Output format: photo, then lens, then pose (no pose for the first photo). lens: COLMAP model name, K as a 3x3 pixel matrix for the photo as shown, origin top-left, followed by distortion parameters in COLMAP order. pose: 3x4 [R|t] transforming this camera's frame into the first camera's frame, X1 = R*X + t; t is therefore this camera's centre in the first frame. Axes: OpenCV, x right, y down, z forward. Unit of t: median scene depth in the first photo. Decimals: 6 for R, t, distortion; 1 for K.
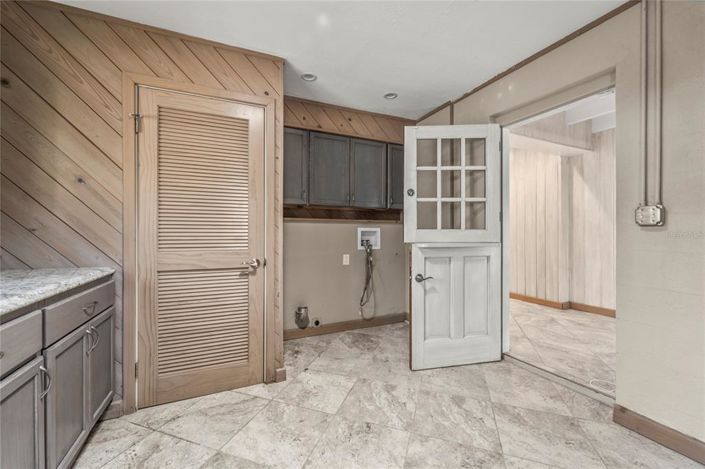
lens RADIAL K [[286.3, 0, 350.9], [0, 286.3, 233.9], [0, 0, 1]] dist [0.001758, 0.000172]
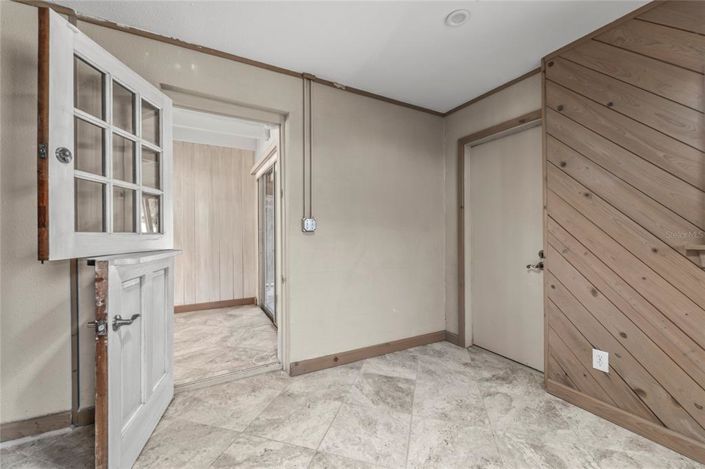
lens RADIAL K [[286.3, 0, 352.0], [0, 286.3, 233.1], [0, 0, 1]] dist [0.001758, 0.000172]
pose [[-0.059960, 0.002172, 0.998198, -0.331542], [0.006224, 0.999979, -0.001802, -0.011261], [-0.998181, 0.006105, -0.059972, 0.597677]]
